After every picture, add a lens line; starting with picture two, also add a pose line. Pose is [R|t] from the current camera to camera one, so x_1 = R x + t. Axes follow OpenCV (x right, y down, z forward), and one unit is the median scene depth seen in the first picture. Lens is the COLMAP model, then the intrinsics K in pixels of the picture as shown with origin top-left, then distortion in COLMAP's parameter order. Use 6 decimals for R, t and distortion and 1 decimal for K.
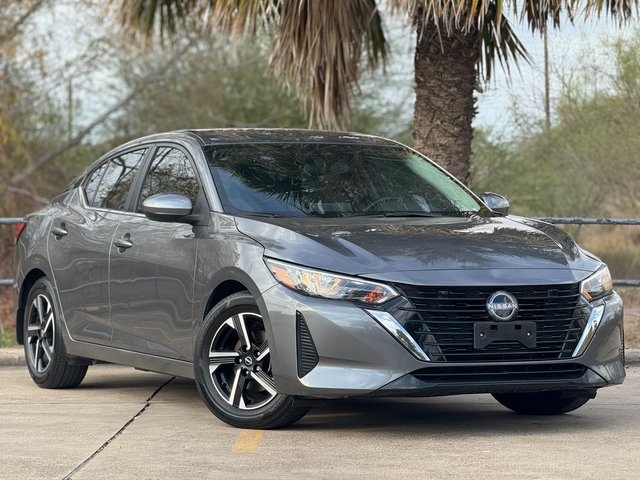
lens RADIAL K [[2241.6, 0, 320.0], [0, 2241.6, 240.0], [0, 0, 1]] dist [0.306485, -0.660033]
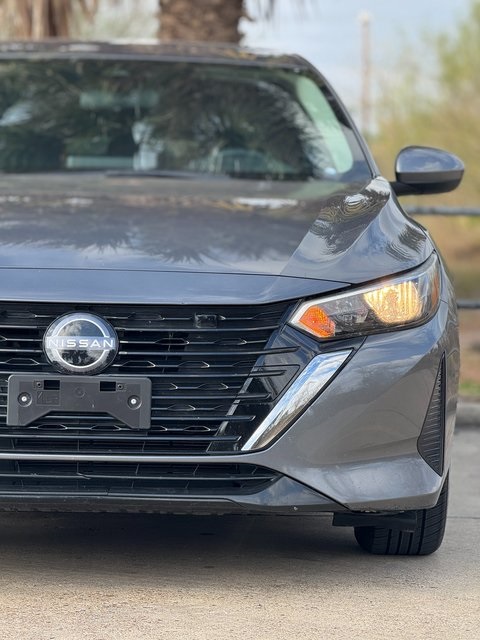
lens RADIAL K [[2241.6, 0, 240.0], [0, 2241.6, 320.0], [0, 0, 1]] dist [0.306485, -0.660033]
pose [[0.902406, 0.034259, -0.429523, 0.319717], [-0.023920, 0.999280, 0.029448, 0.008352], [0.430222, -0.016300, 0.902576, 0.546379]]
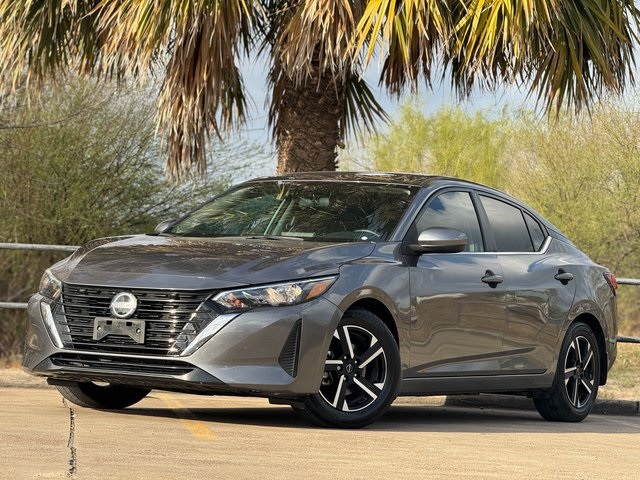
lens RADIAL K [[2241.6, 0, 320.0], [0, 2241.6, 240.0], [0, 0, 1]] dist [0.306485, -0.660033]
pose [[0.532310, 0.008314, -0.846509, 1.066488], [-0.059914, 0.997814, -0.027876, 0.021680], [0.844427, 0.065556, 0.531644, 0.463478]]
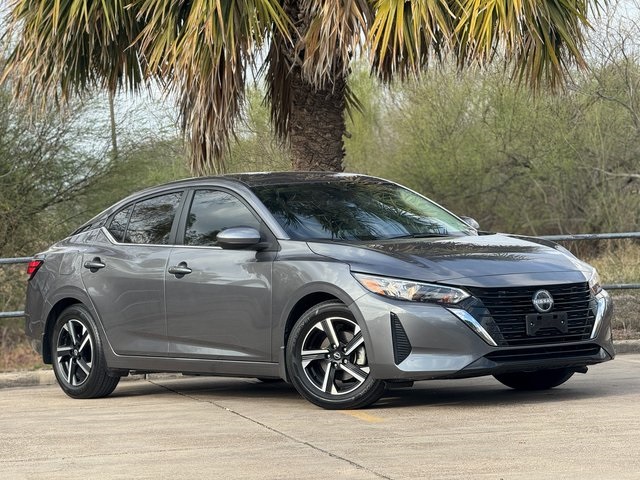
lens RADIAL K [[2241.6, 0, 320.0], [0, 2241.6, 240.0], [0, 0, 1]] dist [0.306485, -0.660033]
pose [[0.977466, -0.042582, 0.206751, -0.299848], [0.046586, 0.998808, -0.014537, 0.007010], [-0.205886, 0.023842, 0.978285, -0.228164]]
